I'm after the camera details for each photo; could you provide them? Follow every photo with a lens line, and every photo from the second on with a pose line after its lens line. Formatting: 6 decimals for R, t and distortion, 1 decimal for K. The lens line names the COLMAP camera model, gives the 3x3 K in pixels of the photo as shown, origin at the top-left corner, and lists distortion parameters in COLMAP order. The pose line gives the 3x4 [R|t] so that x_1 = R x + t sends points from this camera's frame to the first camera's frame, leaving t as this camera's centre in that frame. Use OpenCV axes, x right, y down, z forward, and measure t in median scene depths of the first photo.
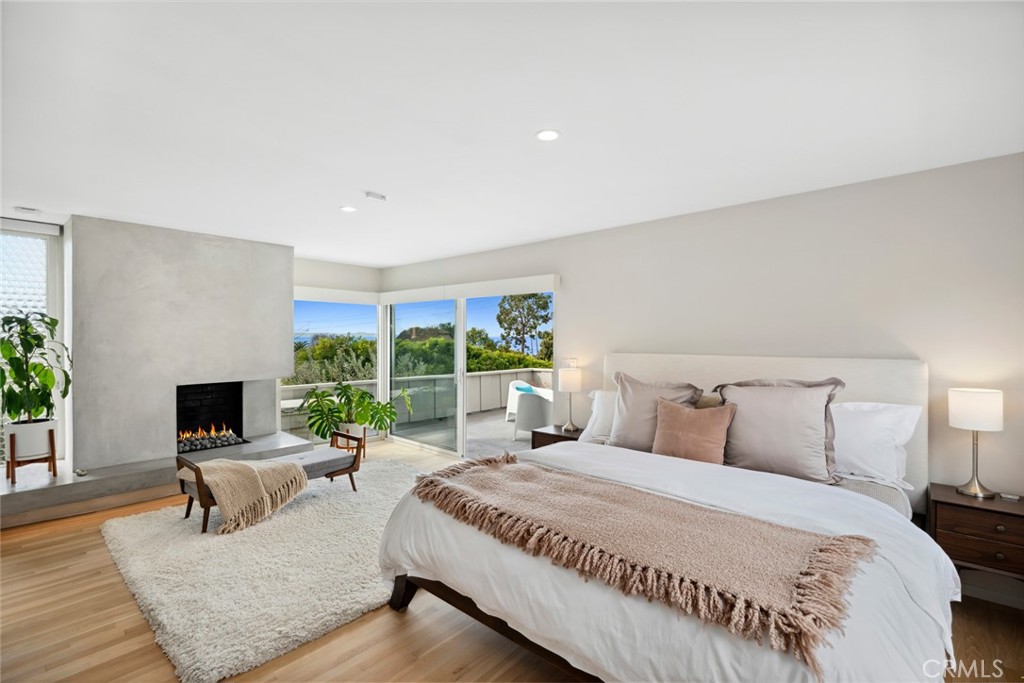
lens RADIAL K [[443.0, 0, 512.2], [0, 443.0, 356.5], [0, 0, 1]] dist [-0.001967, -0.000146]
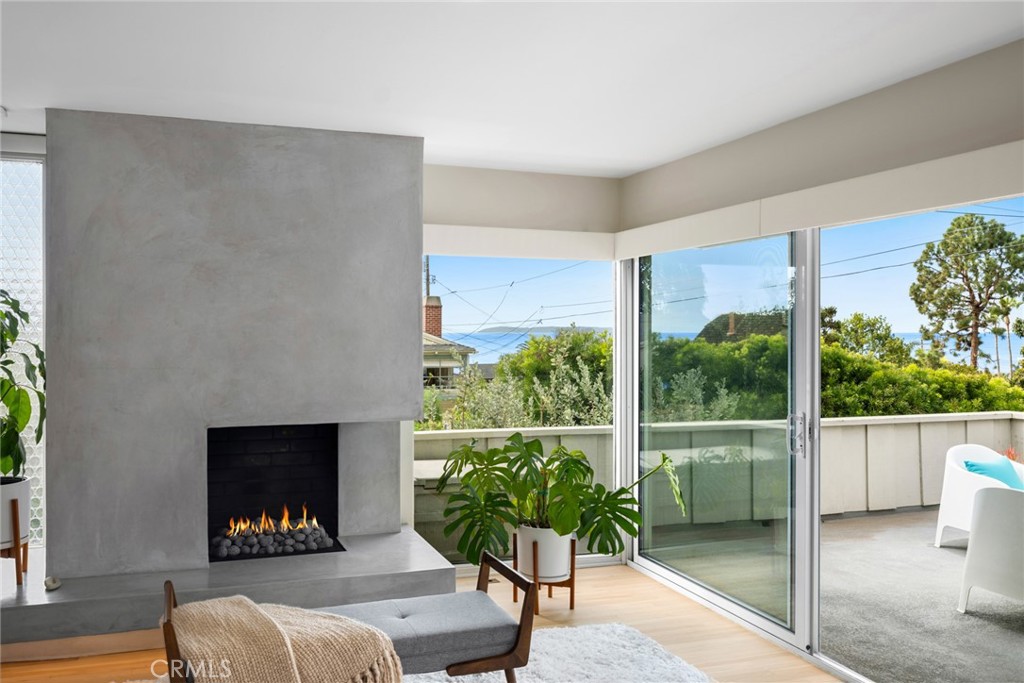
lens RADIAL K [[824.5, 0, 511.2], [0, 824.5, 327.8], [0, 0, 1]] dist [0.003240, -0.003420]
pose [[0.884249, -0.003180, -0.467005, -0.005094], [-0.020527, 0.998746, -0.045667, -0.006939], [0.466565, 0.049967, 0.883074, 0.172586]]
